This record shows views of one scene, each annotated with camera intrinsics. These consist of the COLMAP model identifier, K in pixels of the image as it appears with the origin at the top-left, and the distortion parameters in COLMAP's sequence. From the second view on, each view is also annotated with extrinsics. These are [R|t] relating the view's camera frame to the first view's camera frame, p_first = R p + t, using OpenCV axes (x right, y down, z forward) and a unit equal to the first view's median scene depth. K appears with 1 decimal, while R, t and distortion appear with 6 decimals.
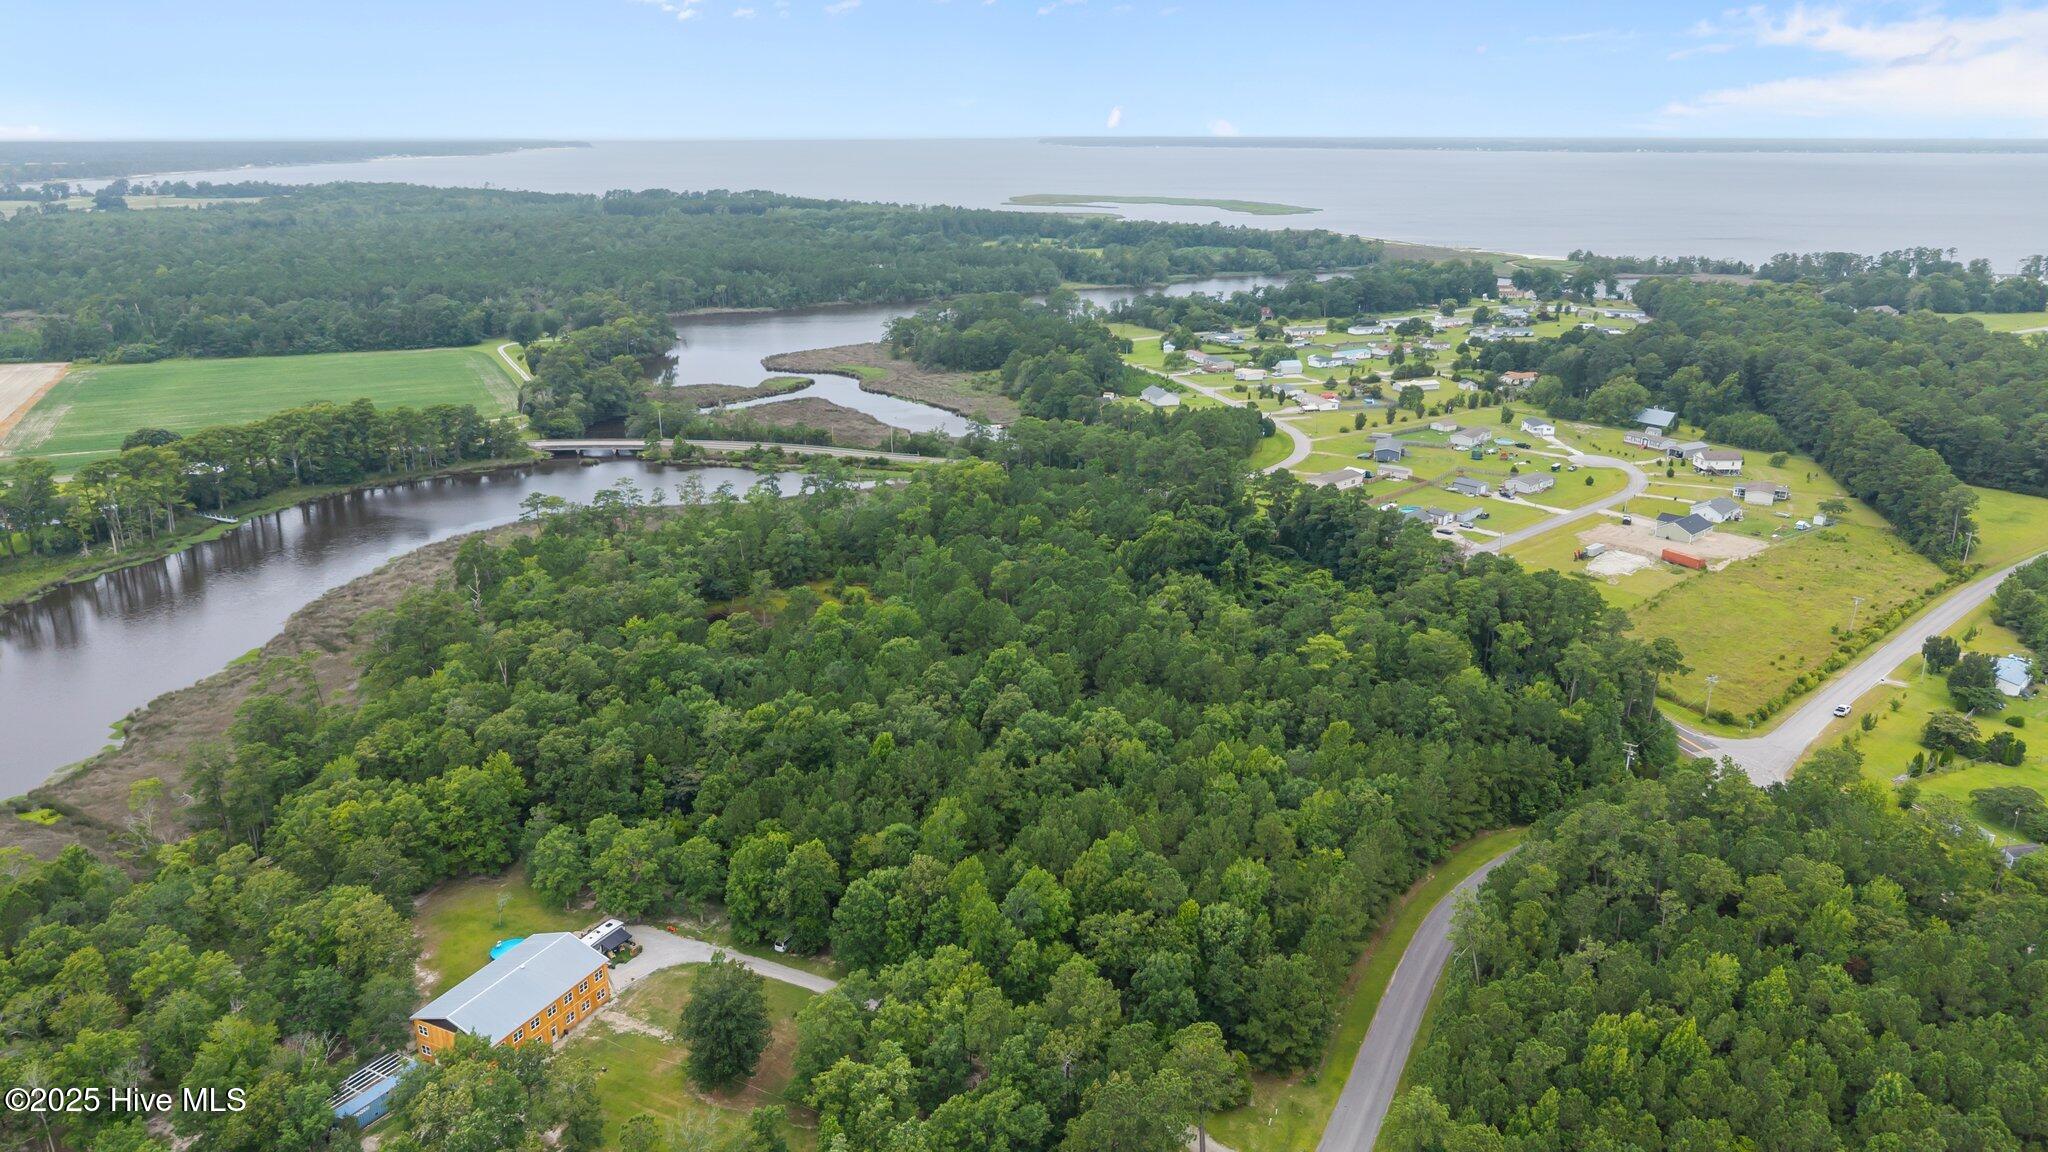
lens RADIAL K [[1373.8, 0, 1024.0], [0, 1373.8, 576.0], [0, 0, 1]] dist [0.039043, -0.060479]
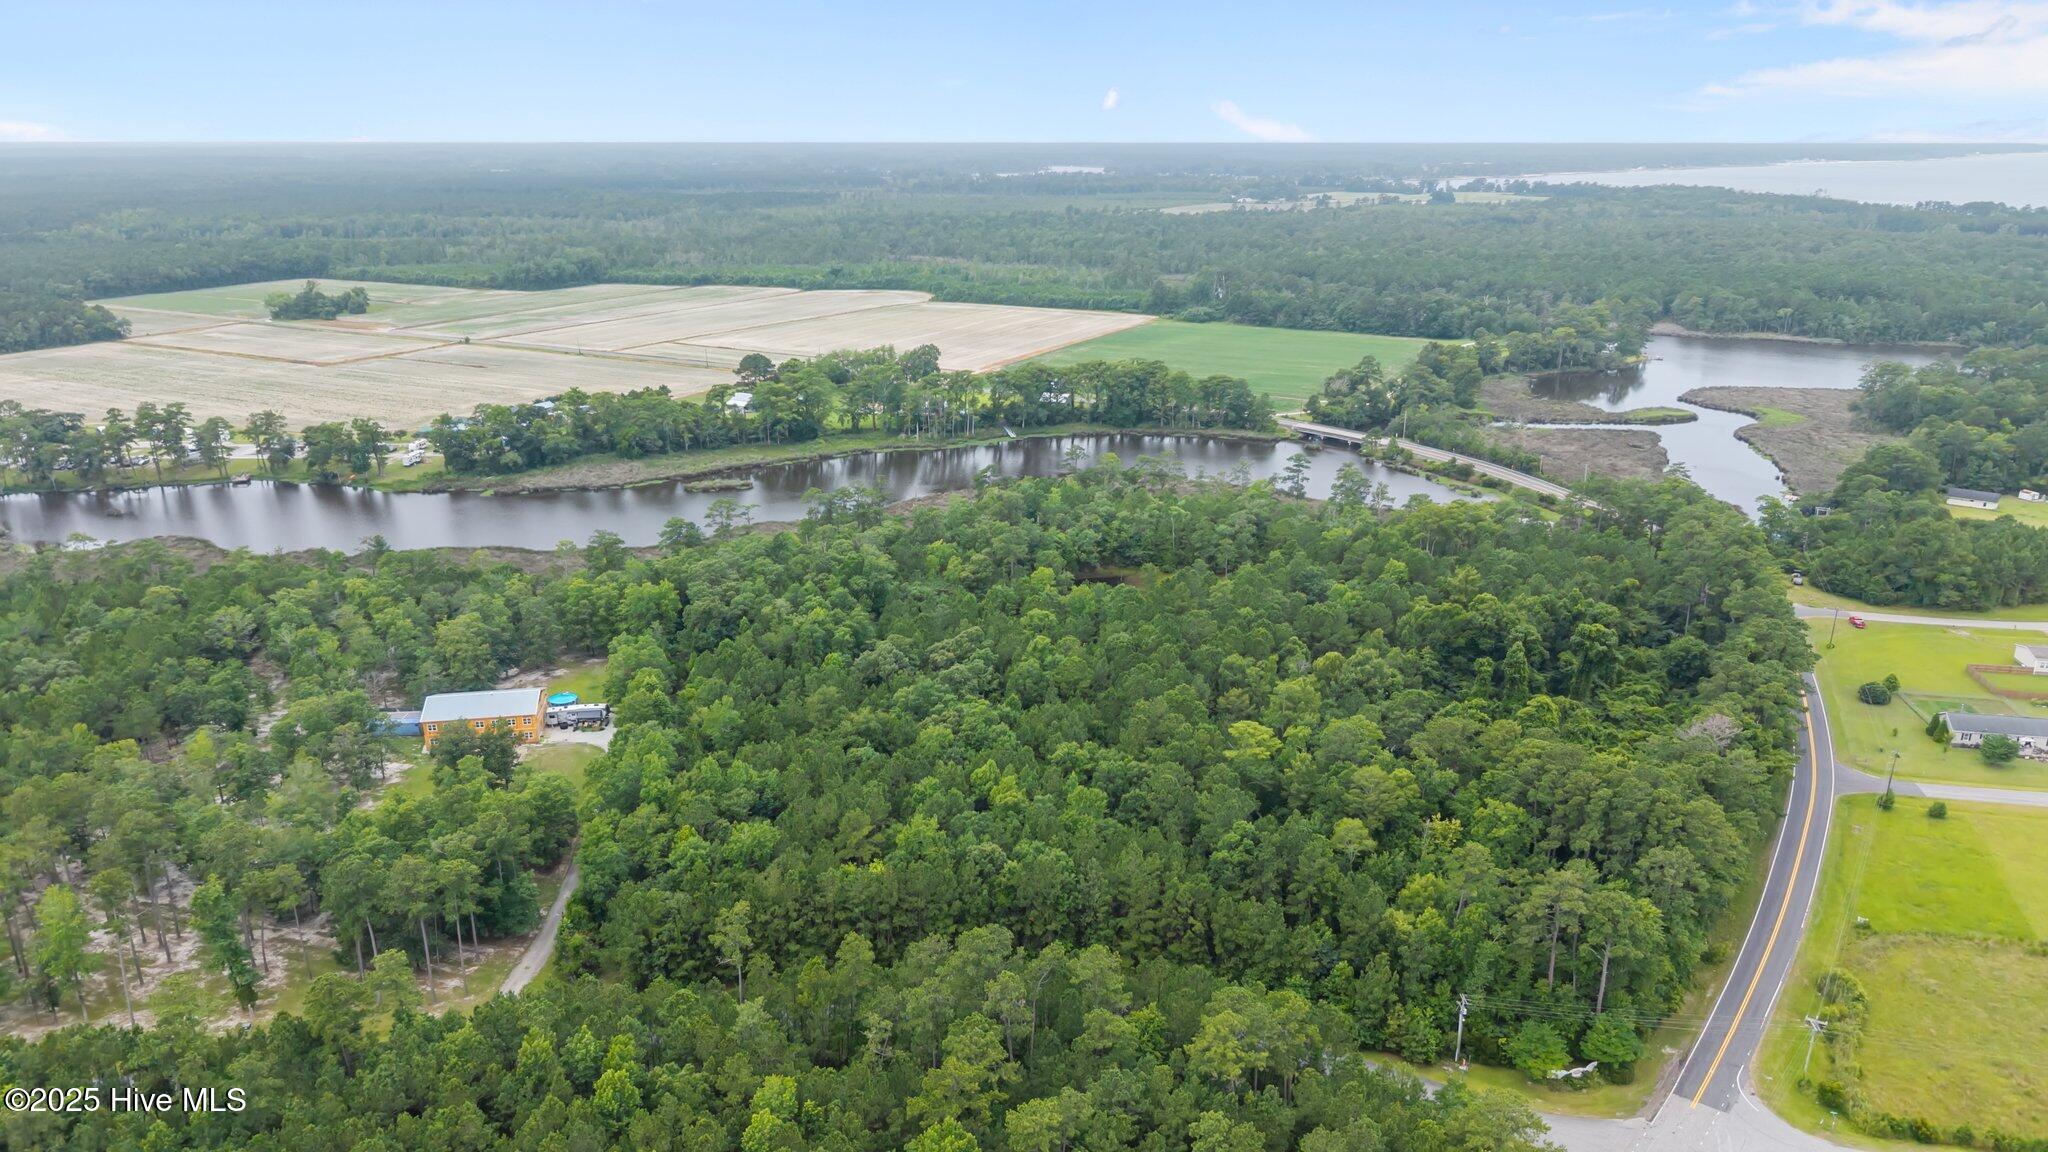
lens RADIAL K [[1376.3, 0, 1022.4], [0, 1376.3, 596.7], [0, 0, 1]] dist [0.031780, -0.043345]
pose [[0.584799, 0.255183, -0.769995, 0.281782], [-0.246871, 0.960191, 0.130720, -0.039370], [0.772700, 0.113645, 0.624516, 0.126946]]
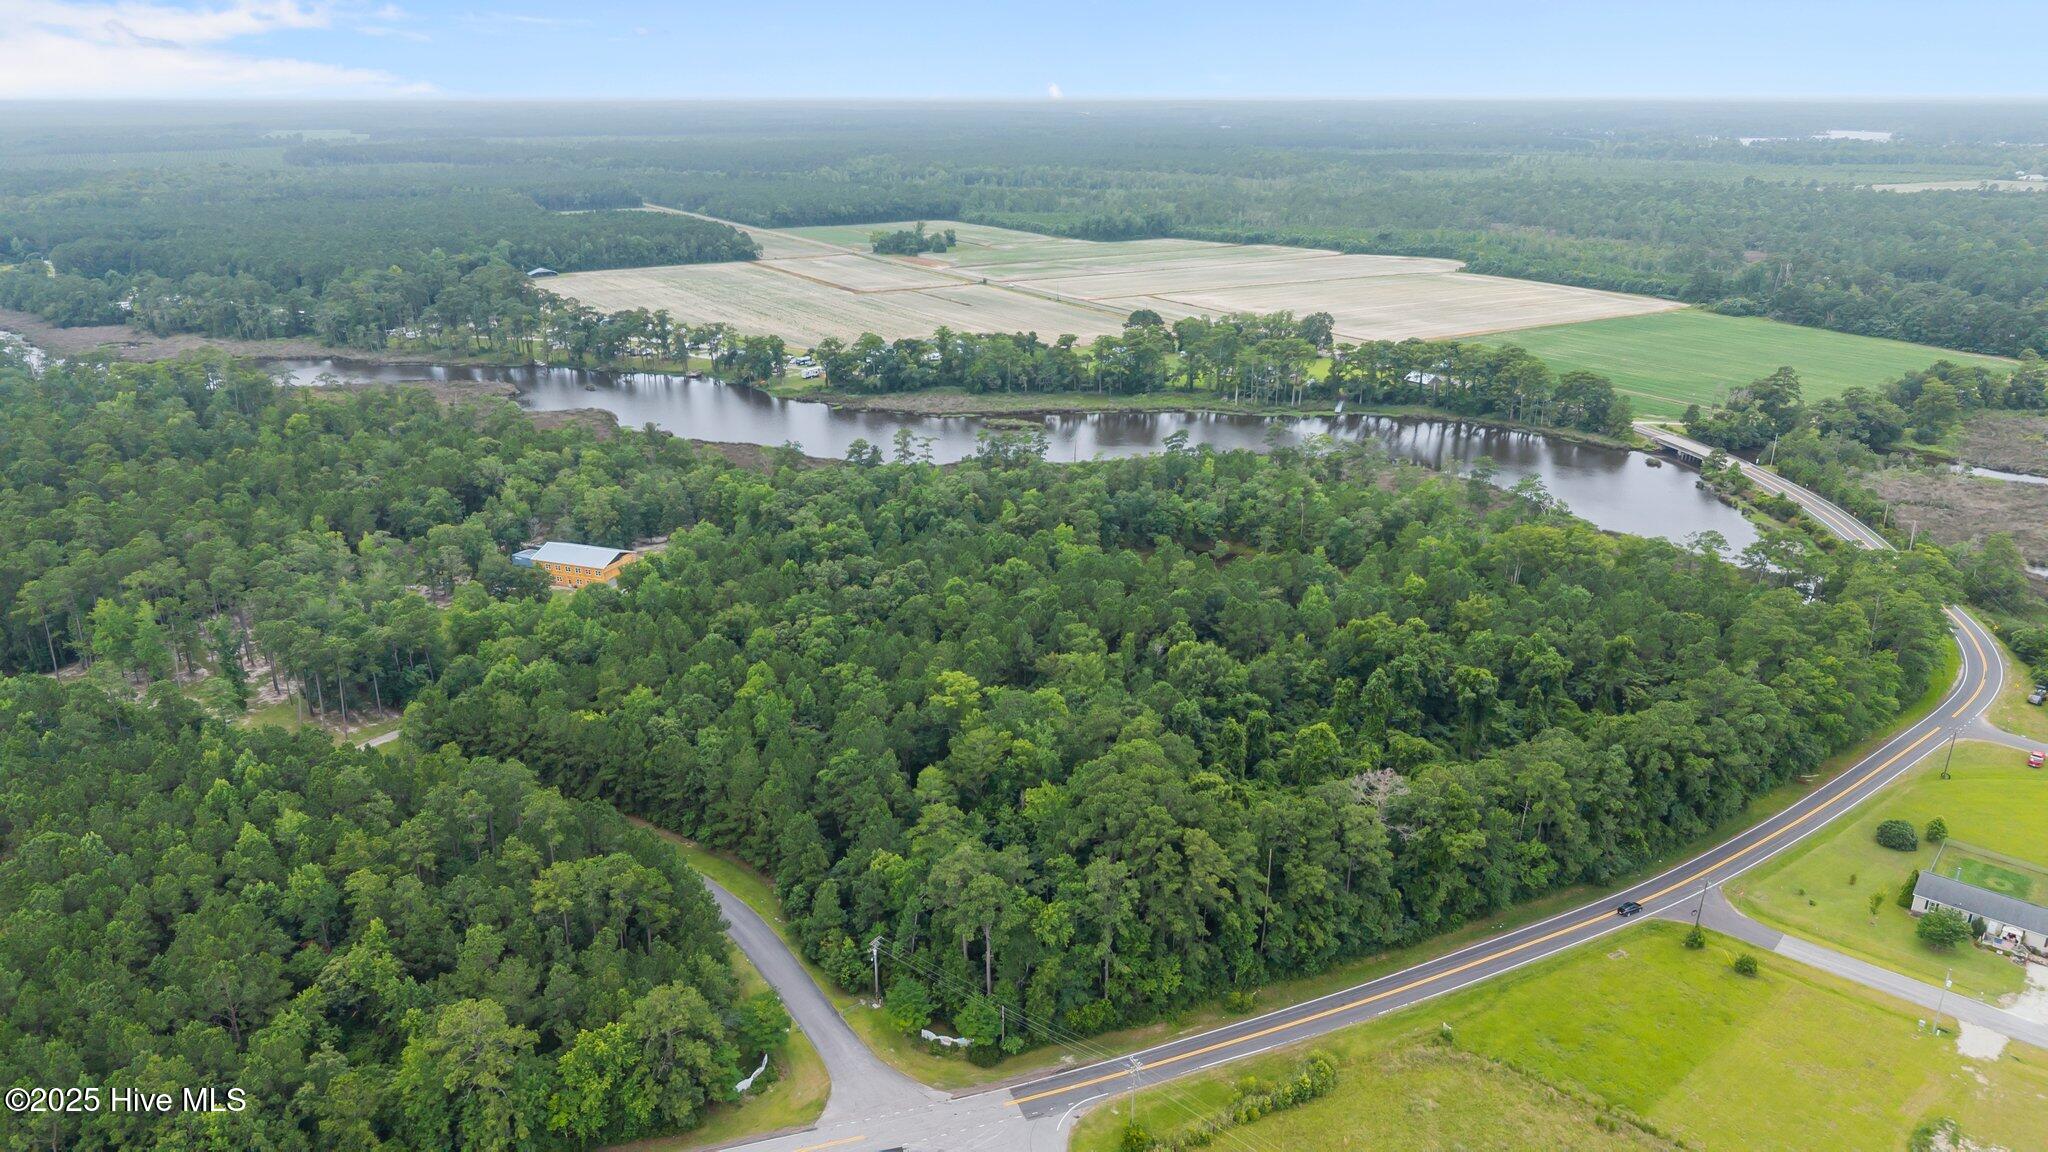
lens RADIAL K [[1373.8, 0, 1024.0], [0, 1373.8, 576.0], [0, 0, 1]] dist [0.039043, -0.060479]
pose [[0.102364, 0.328579, -0.938913, 0.382732], [-0.307039, 0.908221, 0.284363, -0.104227], [0.946176, 0.259174, 0.193856, 0.309274]]
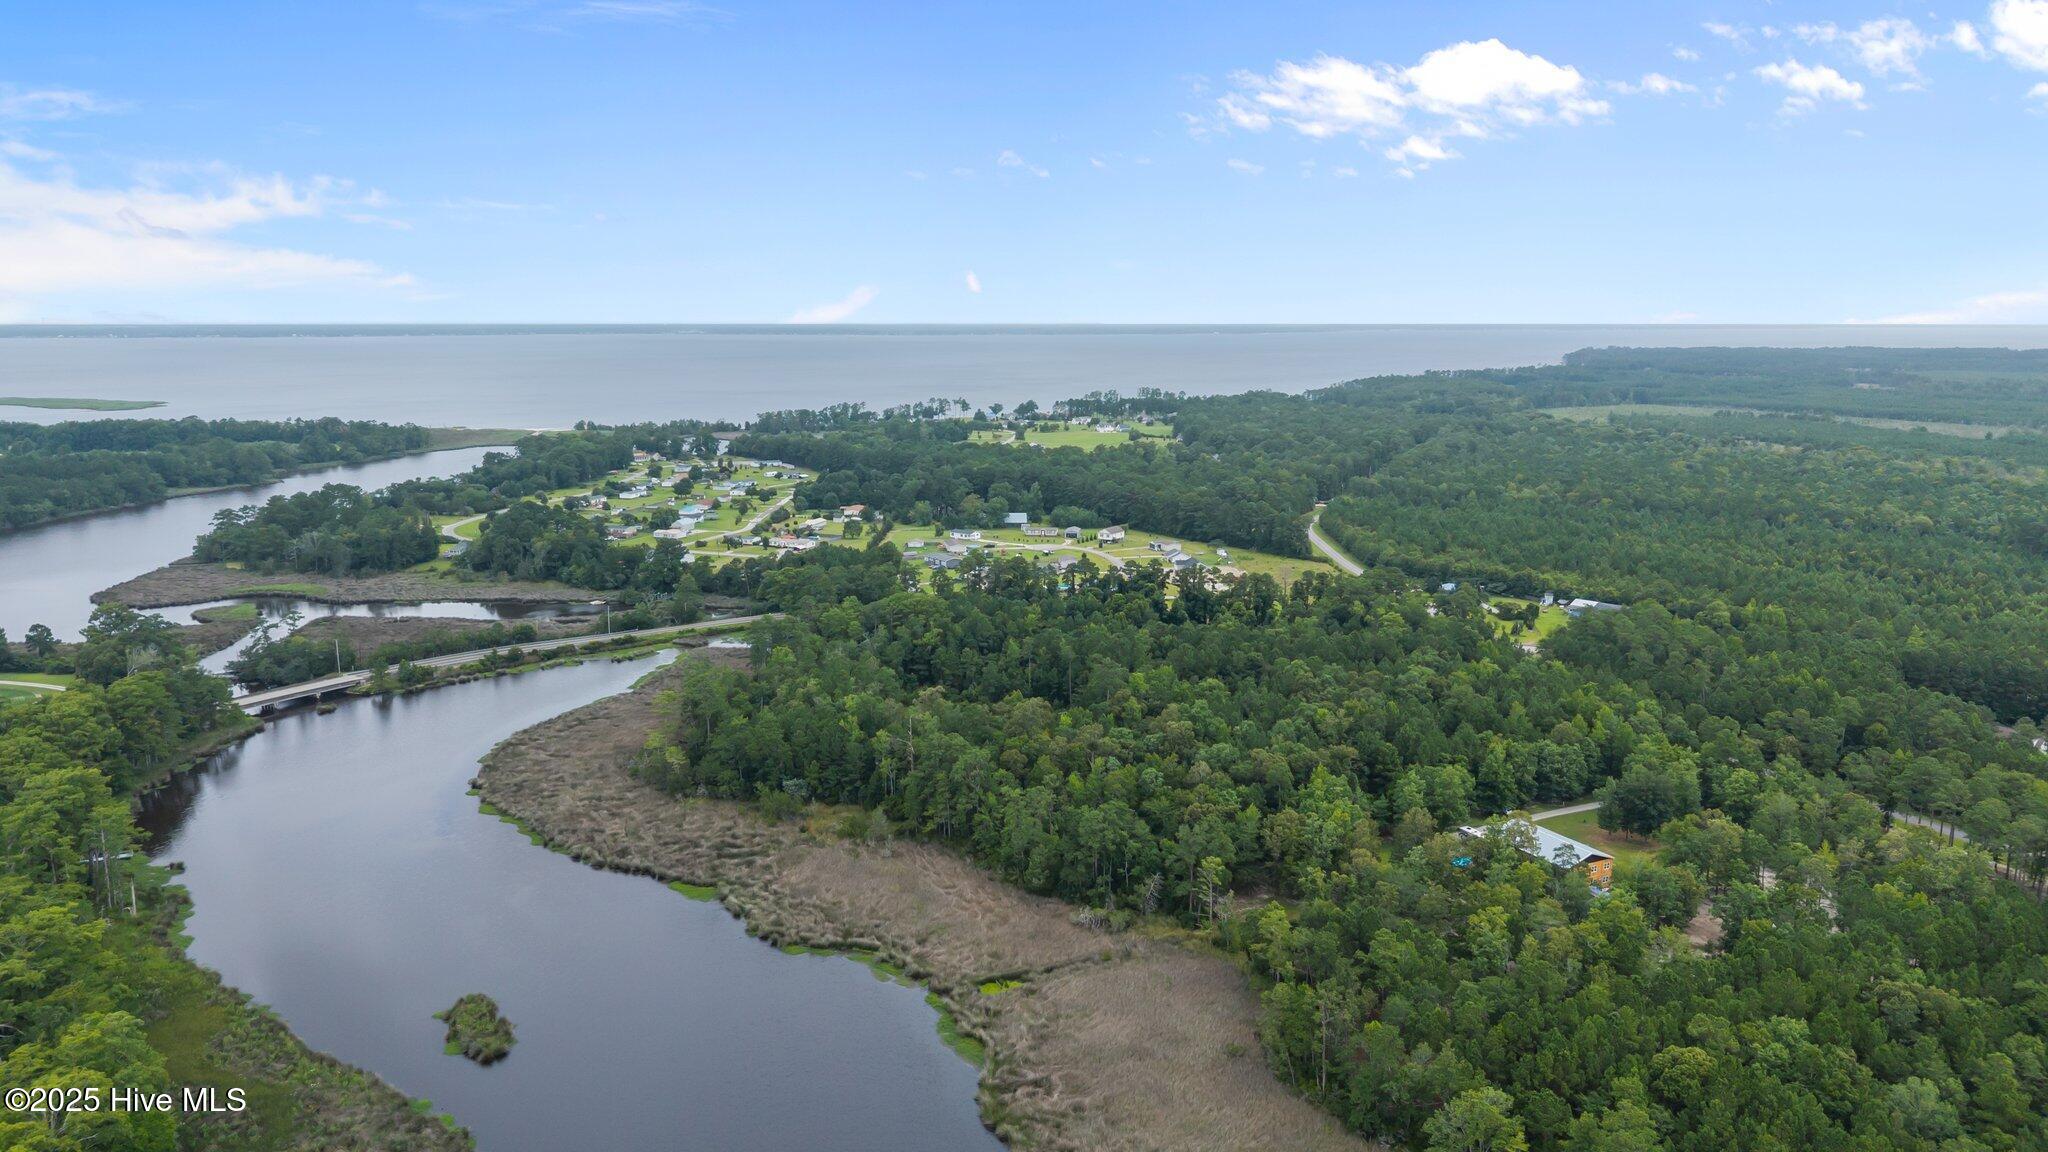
lens RADIAL K [[1373.8, 0, 1024.0], [0, 1373.8, 576.0], [0, 0, 1]] dist [0.039043, -0.060479]
pose [[0.601930, -0.148302, 0.784657, -0.497653], [0.245410, 0.969406, -0.005040, -0.036800], [-0.759904, 0.195596, 0.619910, 0.100967]]
